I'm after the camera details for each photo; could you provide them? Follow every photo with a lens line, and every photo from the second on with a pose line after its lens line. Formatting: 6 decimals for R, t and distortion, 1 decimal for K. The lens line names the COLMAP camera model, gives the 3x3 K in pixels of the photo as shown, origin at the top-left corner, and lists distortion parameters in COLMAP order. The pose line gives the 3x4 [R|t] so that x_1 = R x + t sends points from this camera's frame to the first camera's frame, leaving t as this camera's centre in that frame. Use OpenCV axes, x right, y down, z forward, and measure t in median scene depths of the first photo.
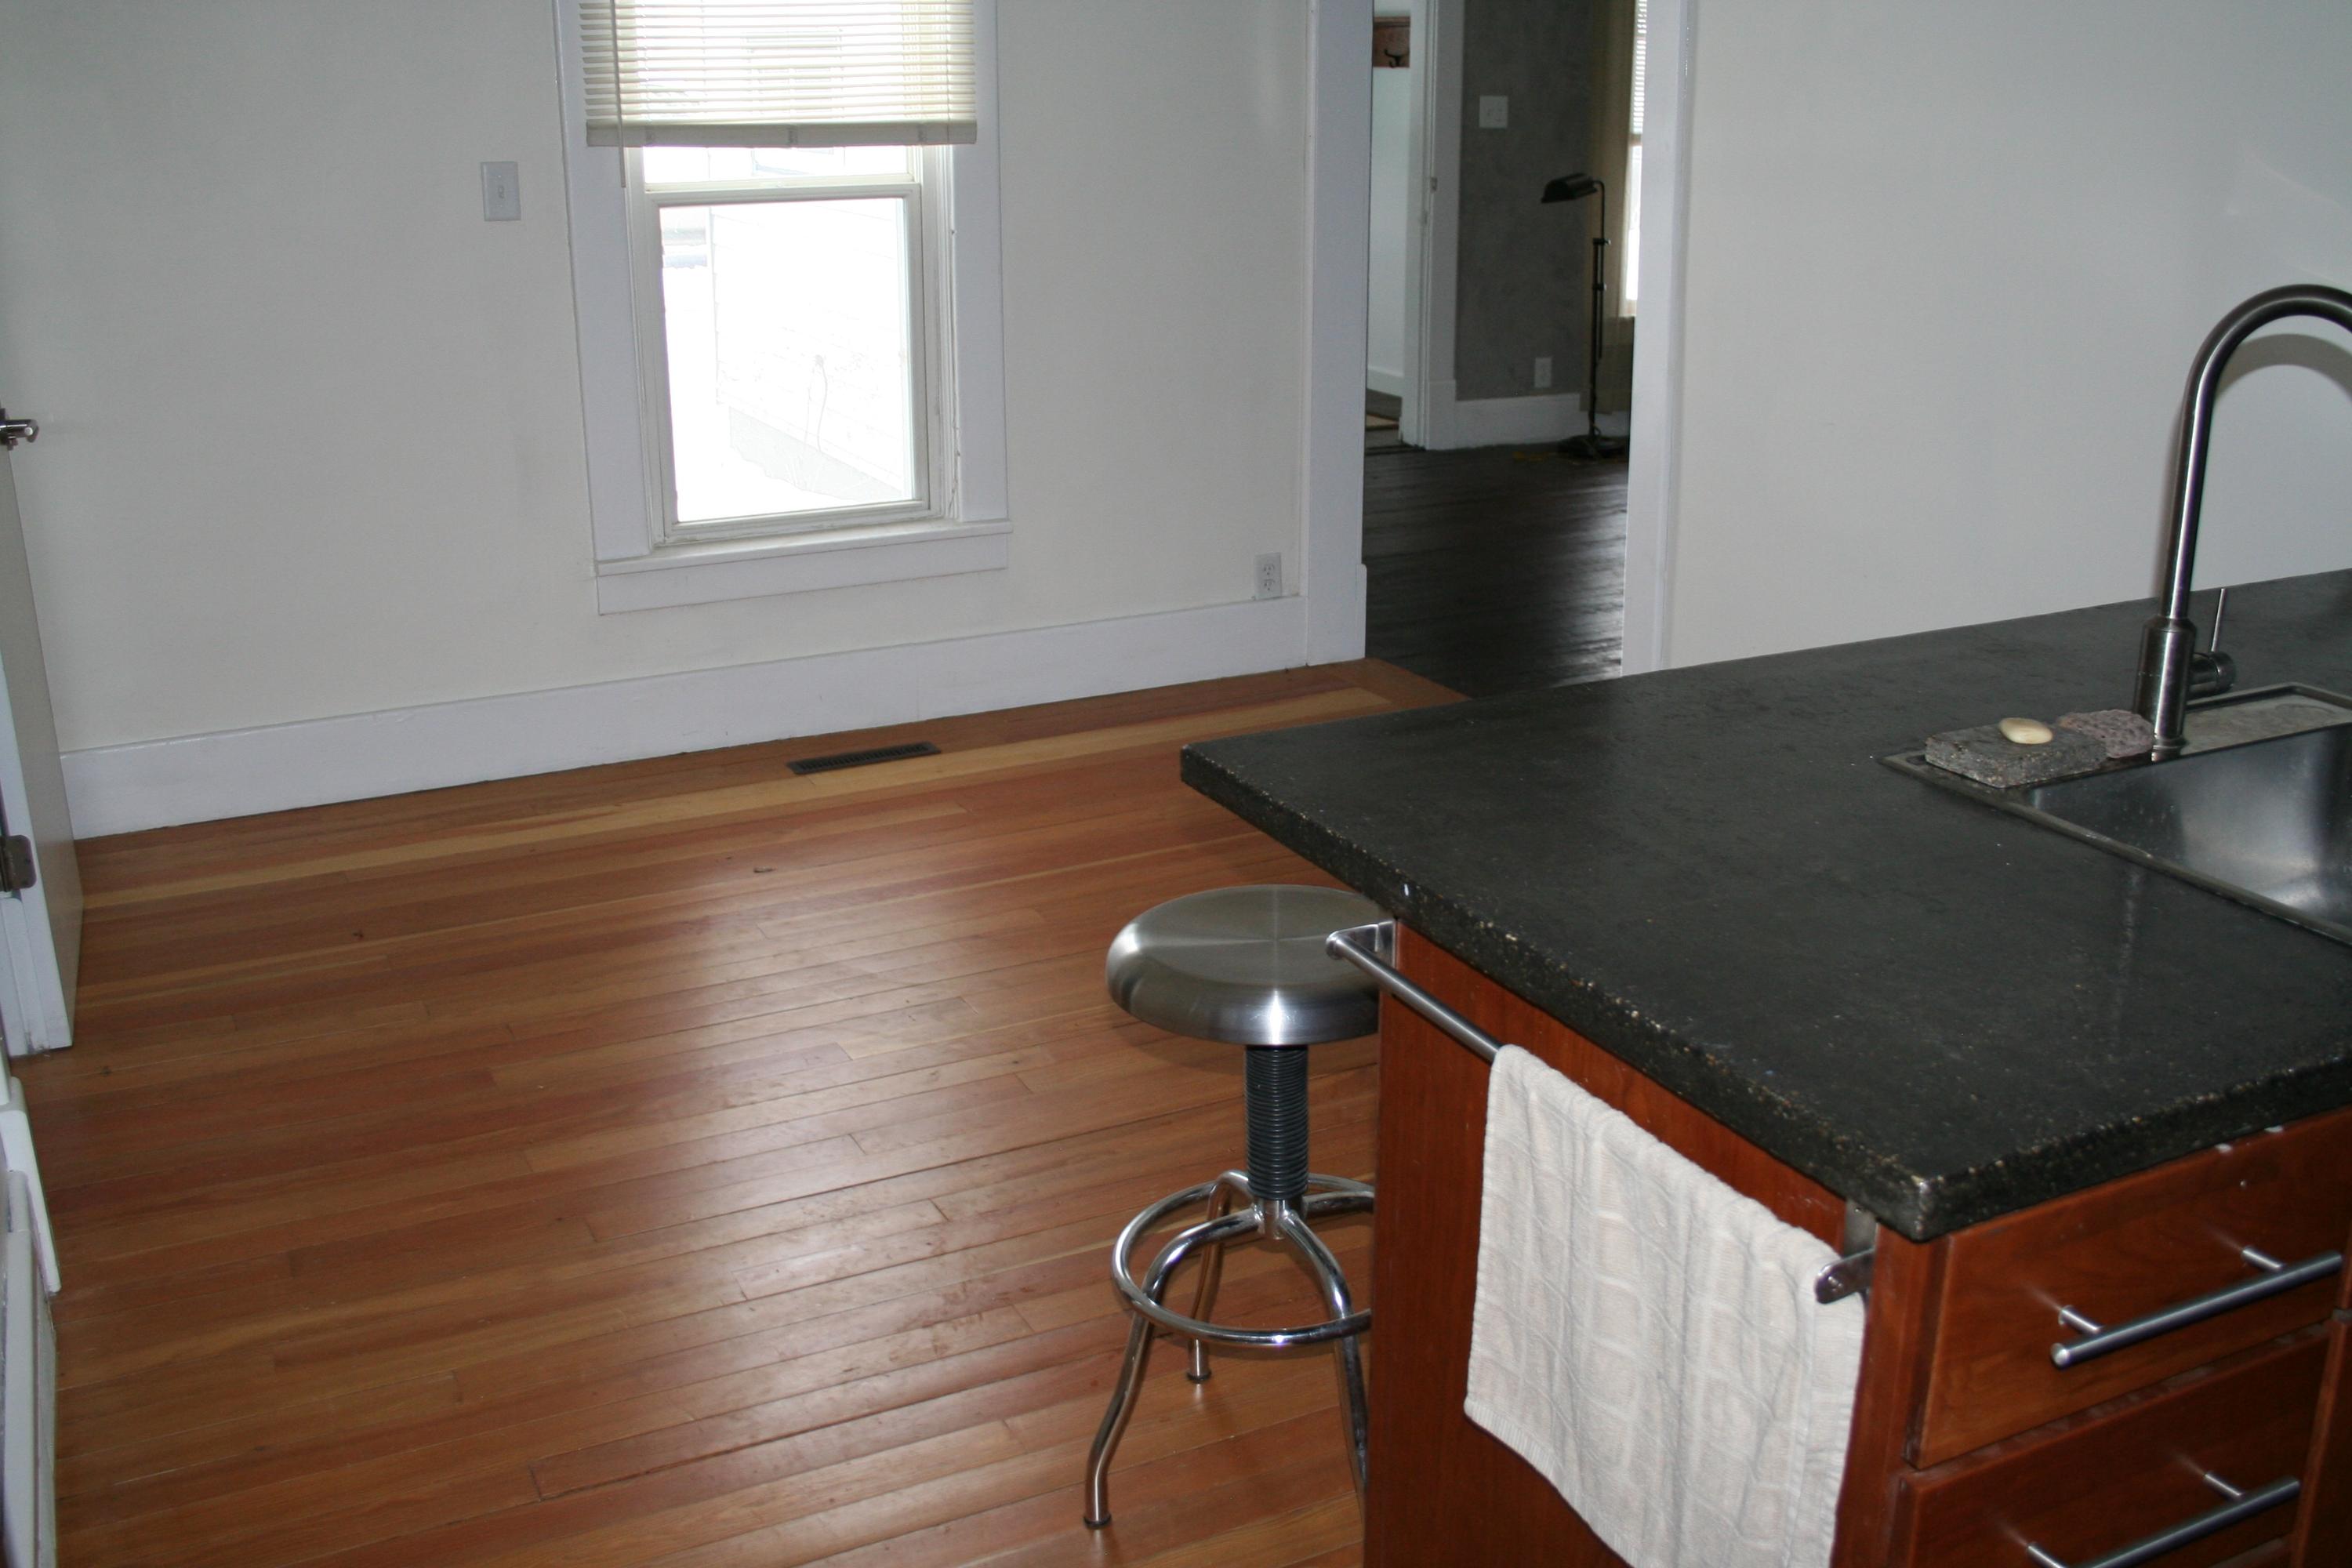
lens RADIAL K [[2339.3, 0, 1176.0], [0, 2339.3, 784.0], [0, 0, 1]] dist [-0.004635, -0.001296]
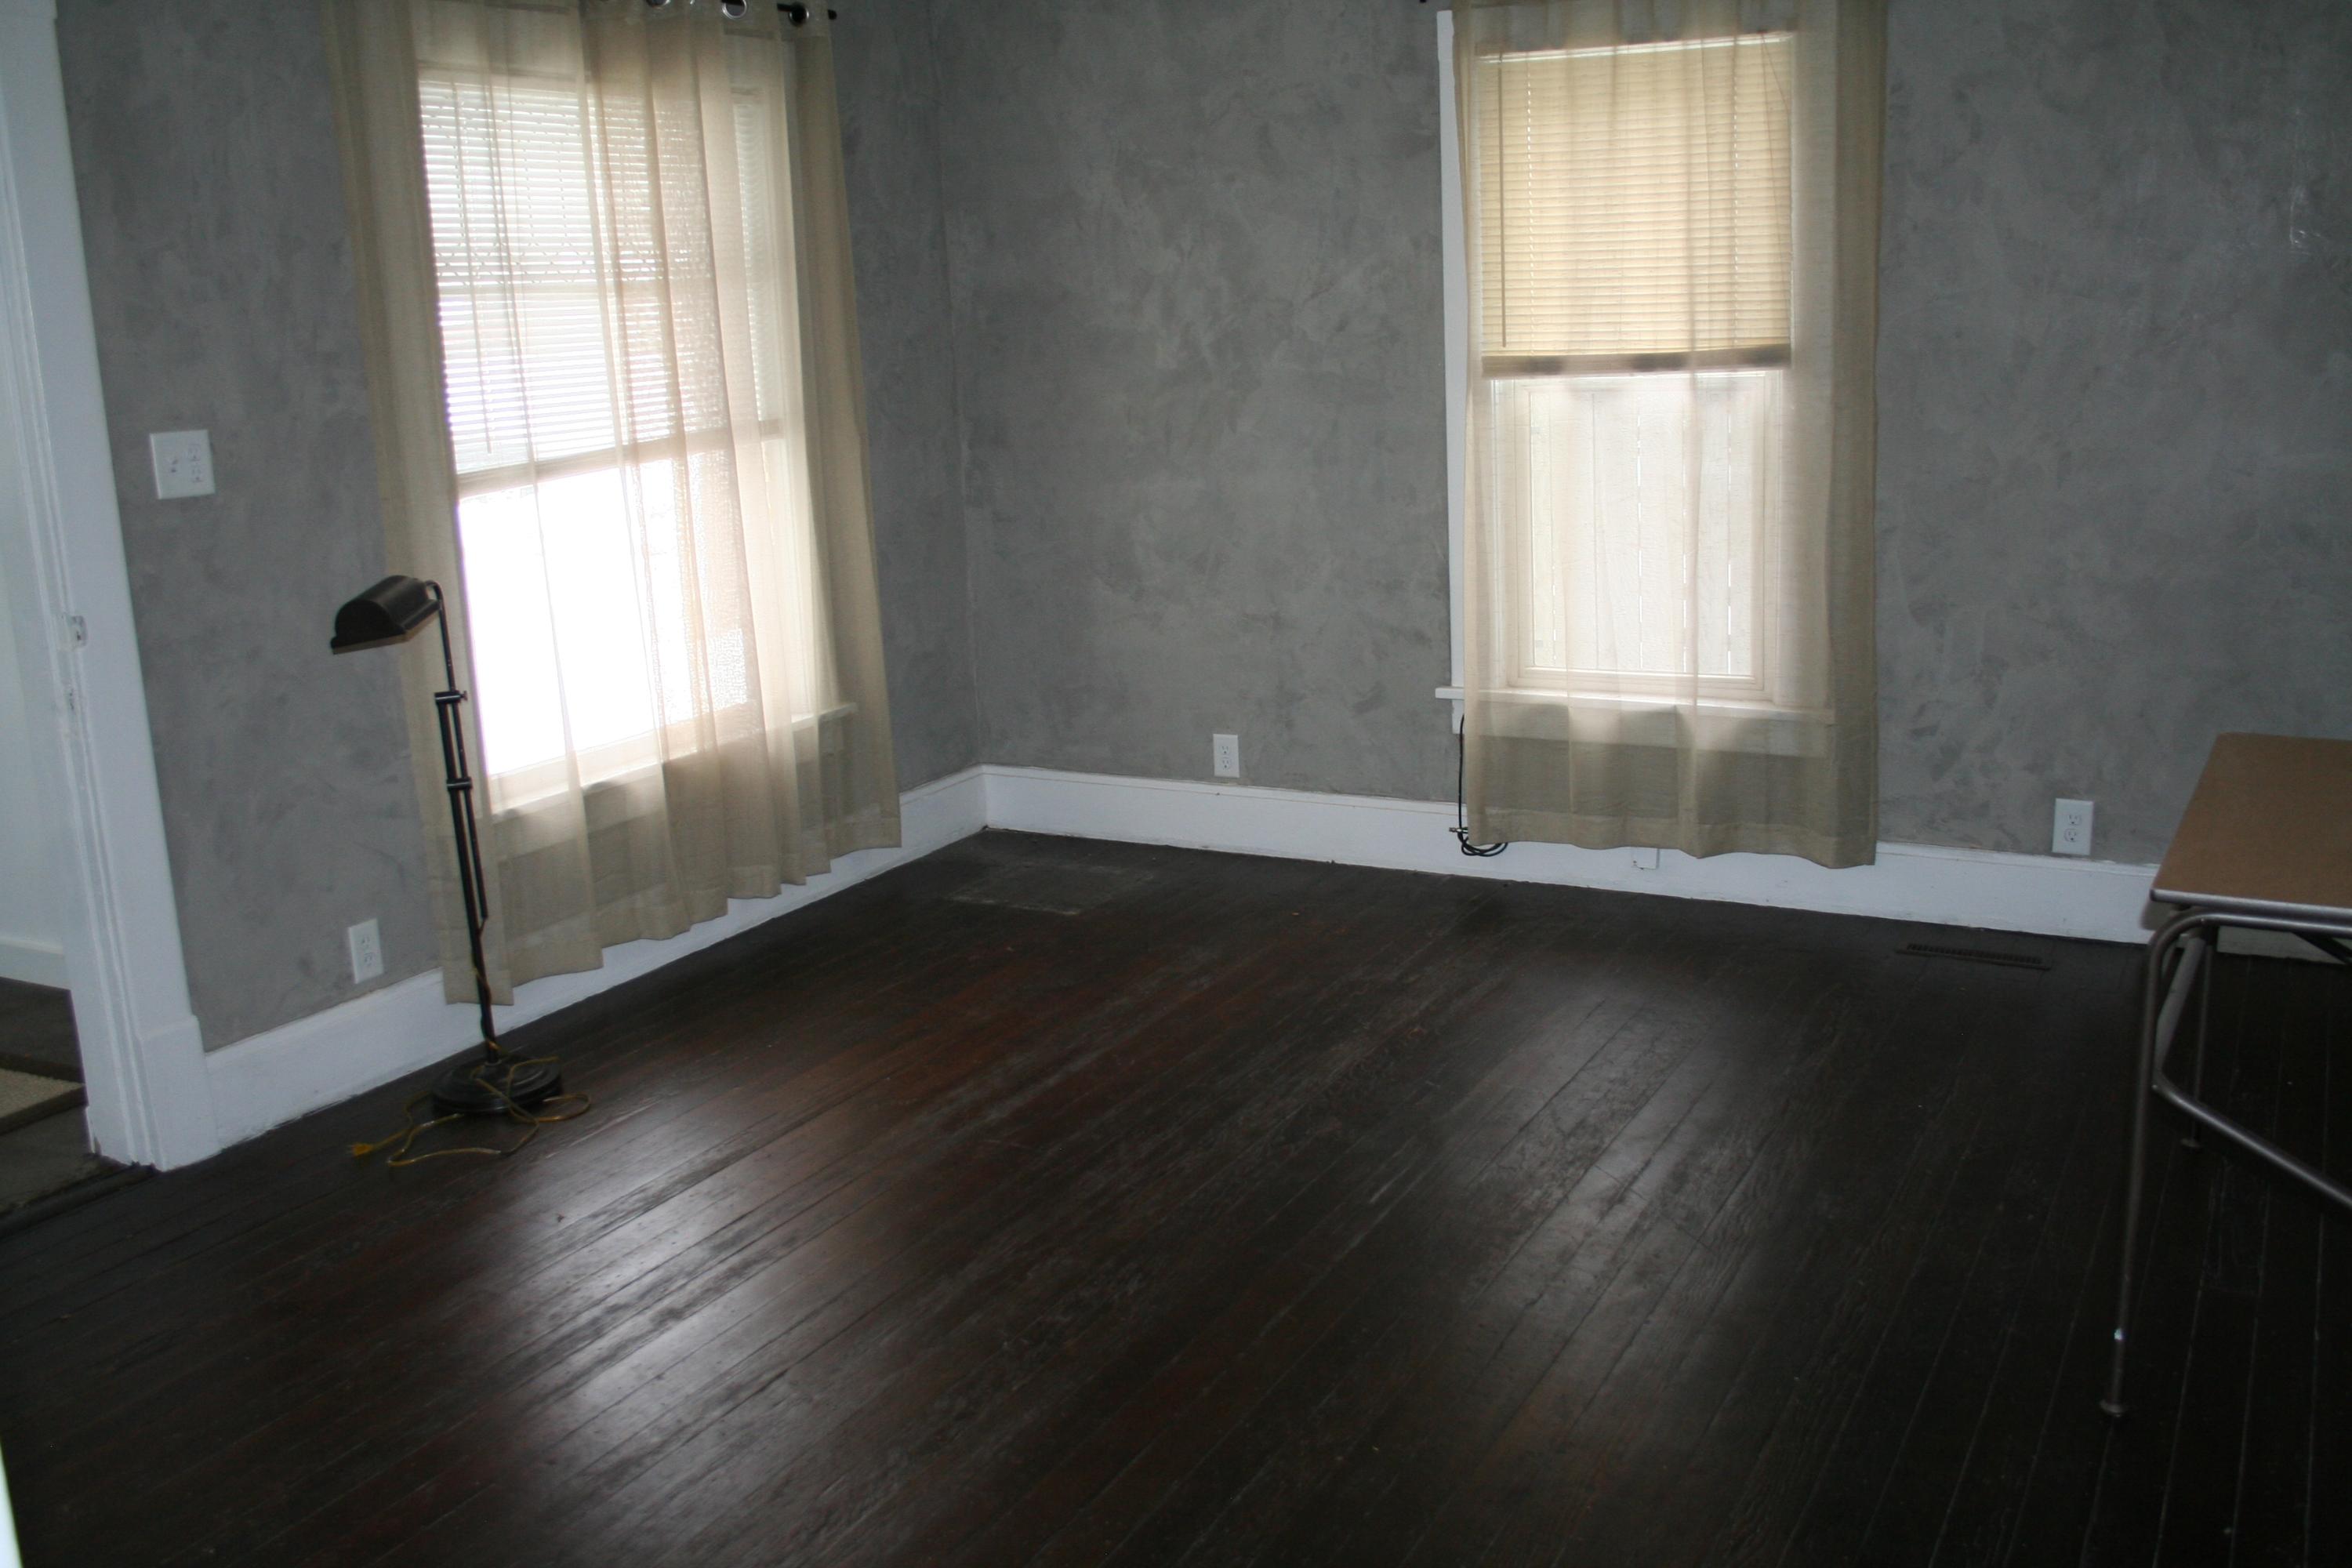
lens RADIAL K [[2270.7, 0, 1176.0], [0, 2270.7, 784.0], [0, 0, 1]] dist [-0.096250, -0.006905]
pose [[0.832084, -0.155683, 0.532352, 0.053678], [0.203426, 0.978574, -0.031783, -0.167437], [-0.515998, 0.134740, 0.845926, 0.520991]]
